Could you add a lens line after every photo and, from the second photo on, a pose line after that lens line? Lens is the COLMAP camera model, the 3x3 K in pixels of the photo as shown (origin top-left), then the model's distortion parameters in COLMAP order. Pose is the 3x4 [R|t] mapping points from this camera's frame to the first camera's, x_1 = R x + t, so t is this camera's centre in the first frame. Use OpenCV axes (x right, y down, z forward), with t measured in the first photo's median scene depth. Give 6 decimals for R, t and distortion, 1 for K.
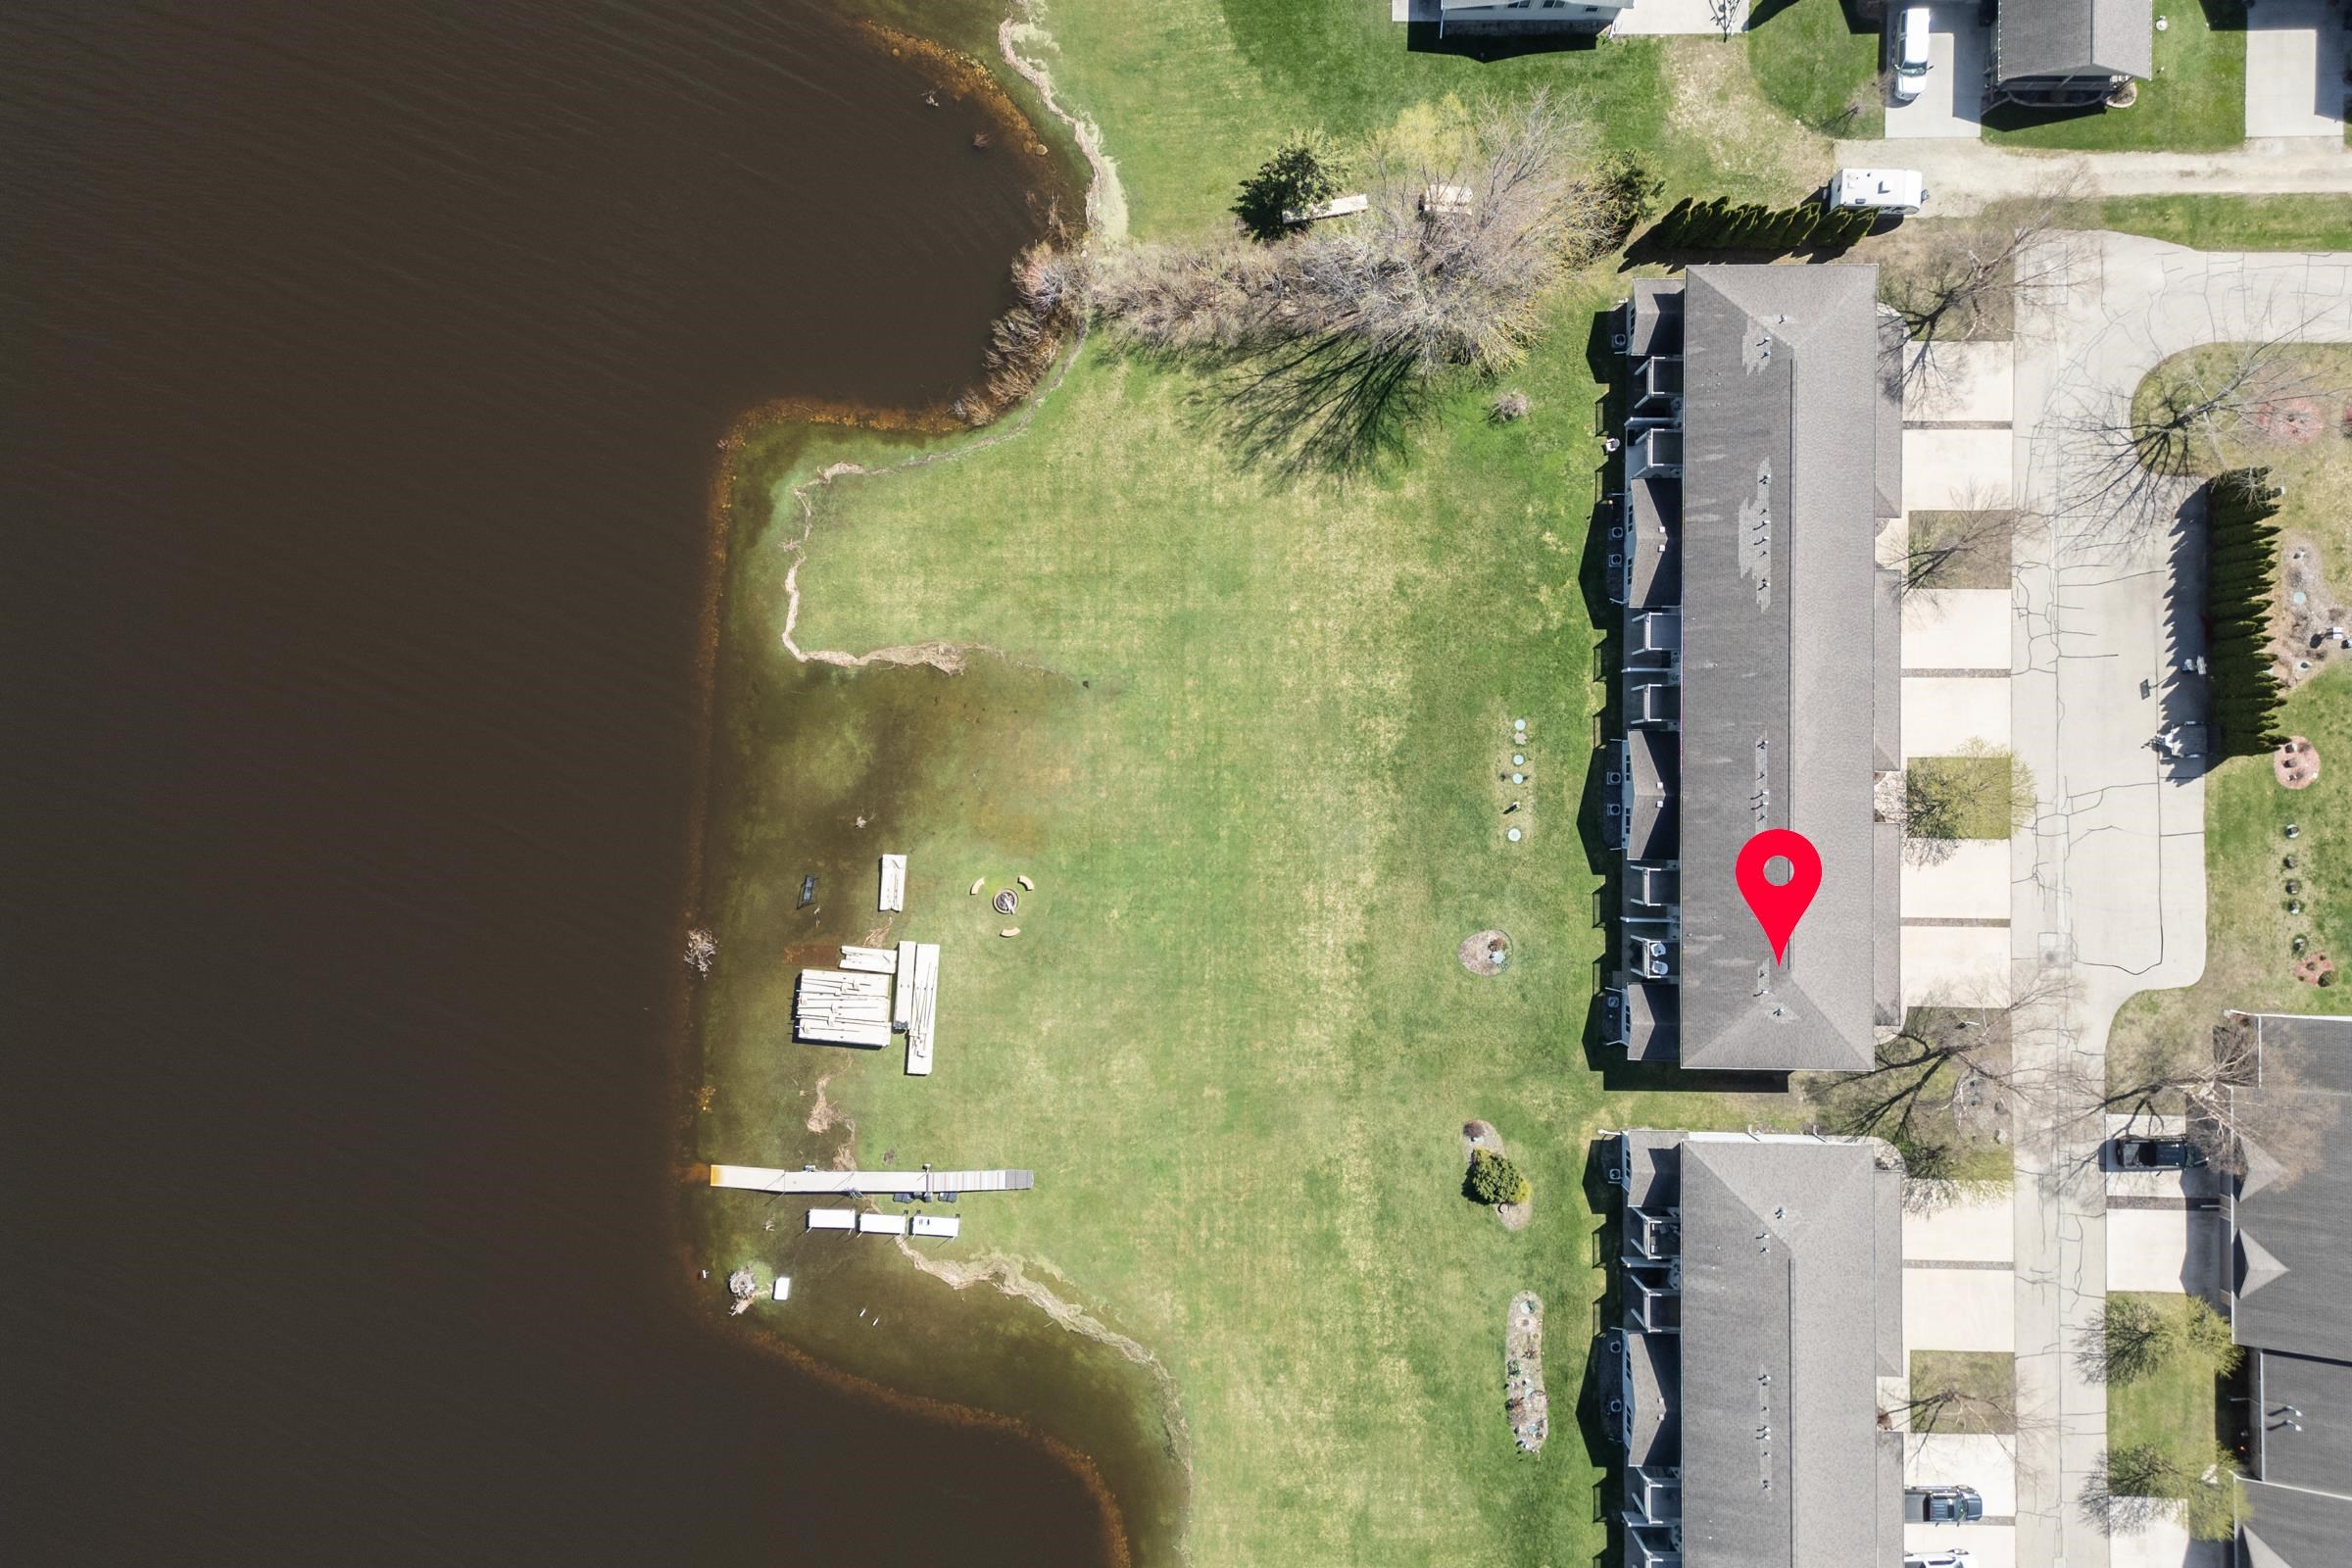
lens RADIAL K [[1631.5, 0, 1162.6], [0, 1631.5, 761.6], [0, 0, 1]] dist [0.096359, -0.108596]
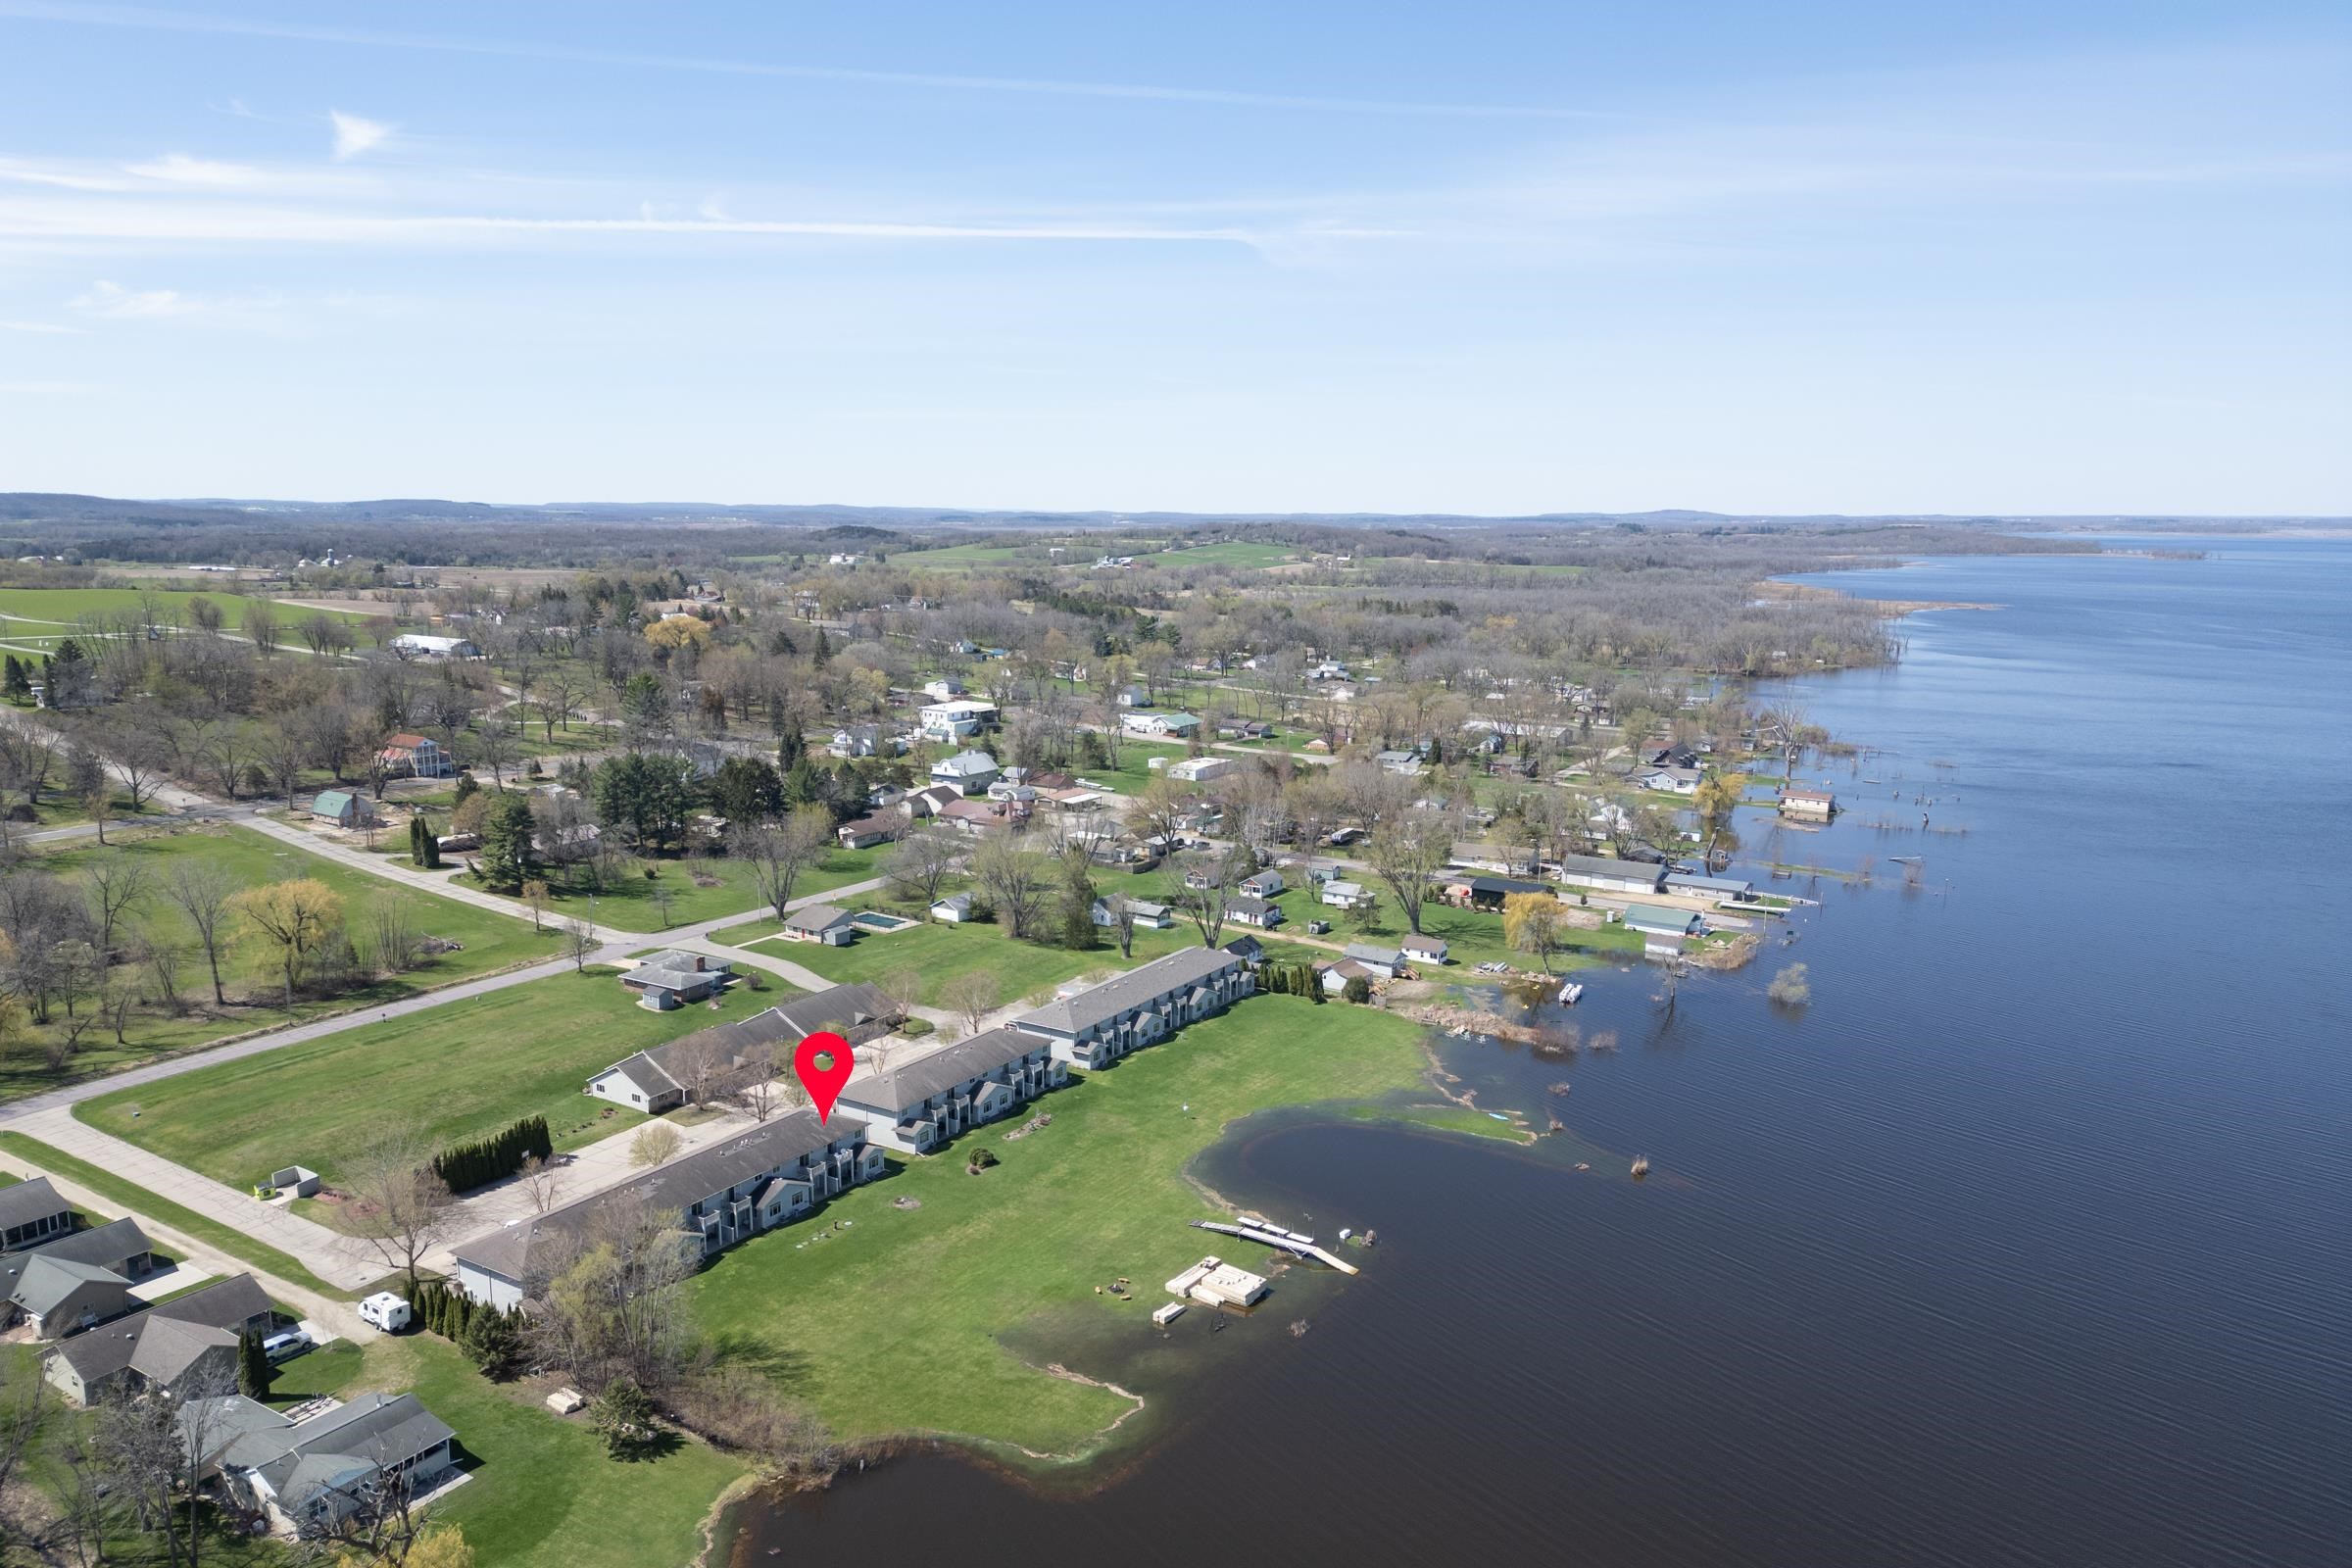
lens RADIAL K [[1622.5, 0, 1154.9], [0, 1622.5, 863.0], [0, 0, 1]] dist [0.113274, -0.137080]
pose [[-0.843579, -0.102570, 0.527118, -0.934883], [0.537004, -0.160214, 0.828226, -1.156851], [-0.000499, 0.981739, 0.190234, 0.296860]]
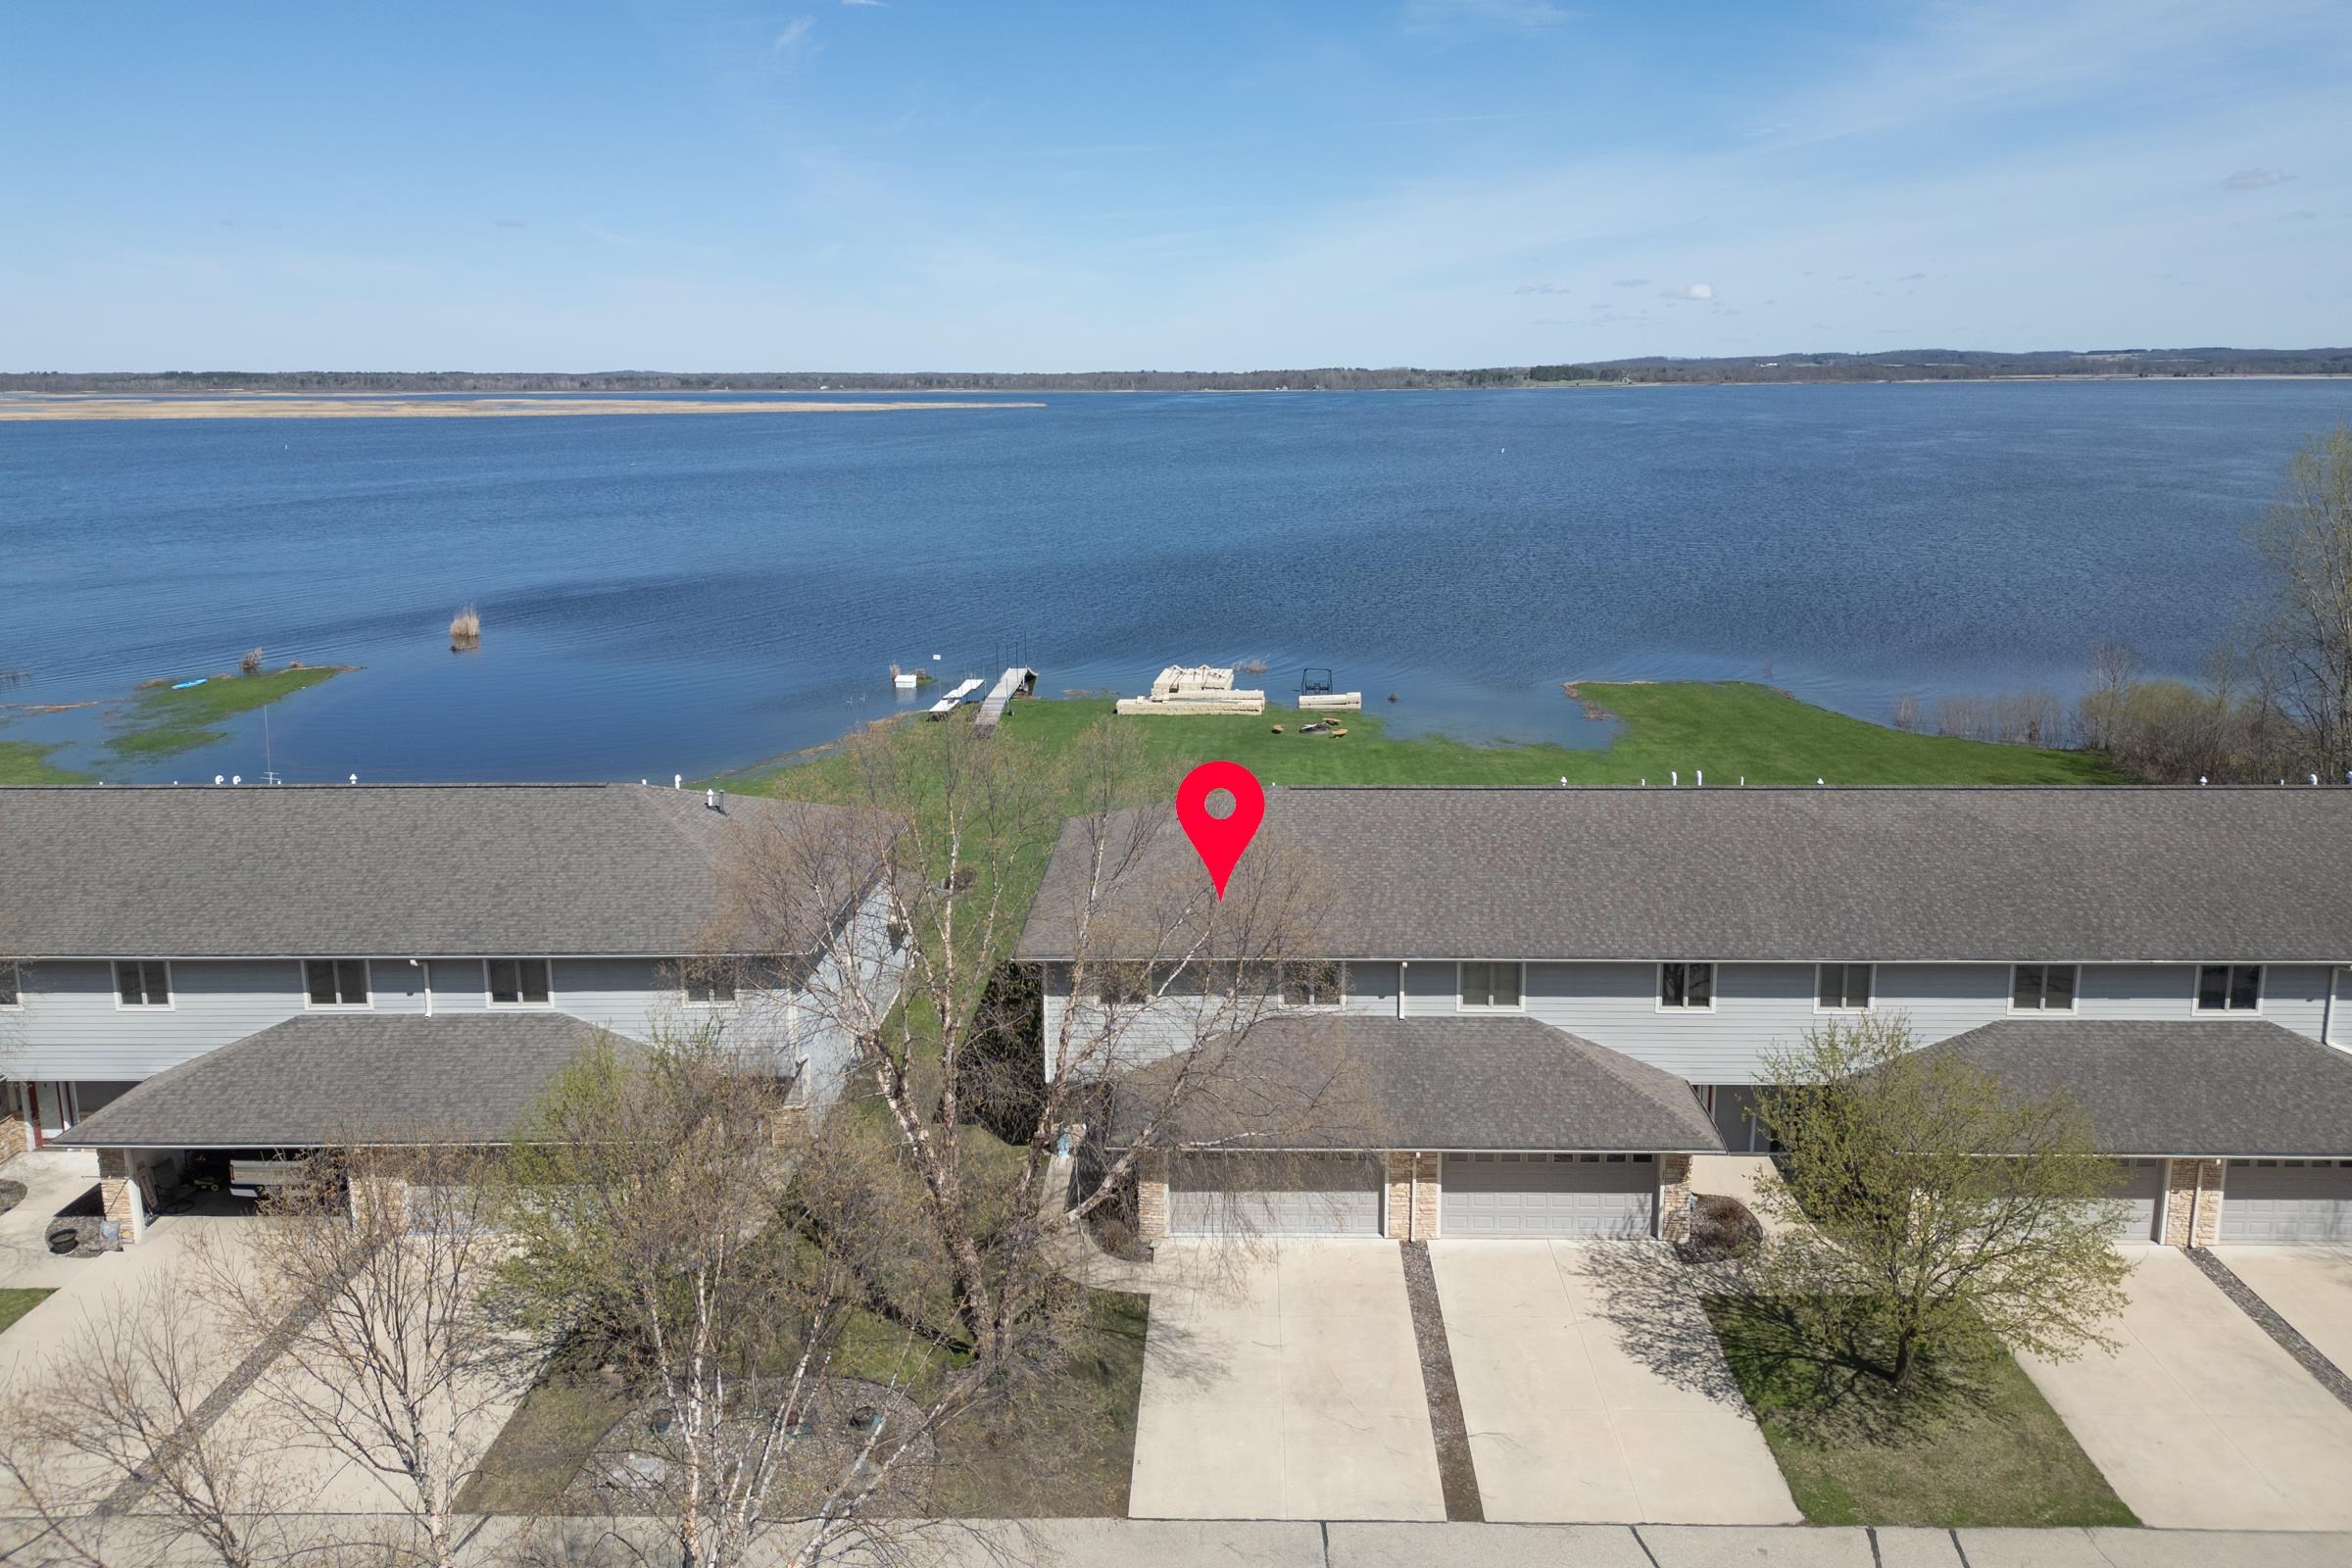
lens RADIAL K [[1655.9, 0, 1214.6], [0, 1655.9, 713.5], [0, 0, 1]] dist [0.085577, -0.094438]
pose [[-0.007643, 0.213294, -0.976958, 0.729625], [-0.999734, 0.019652, 0.012112, 0.129159], [0.021783, 0.976790, 0.213087, 0.824858]]
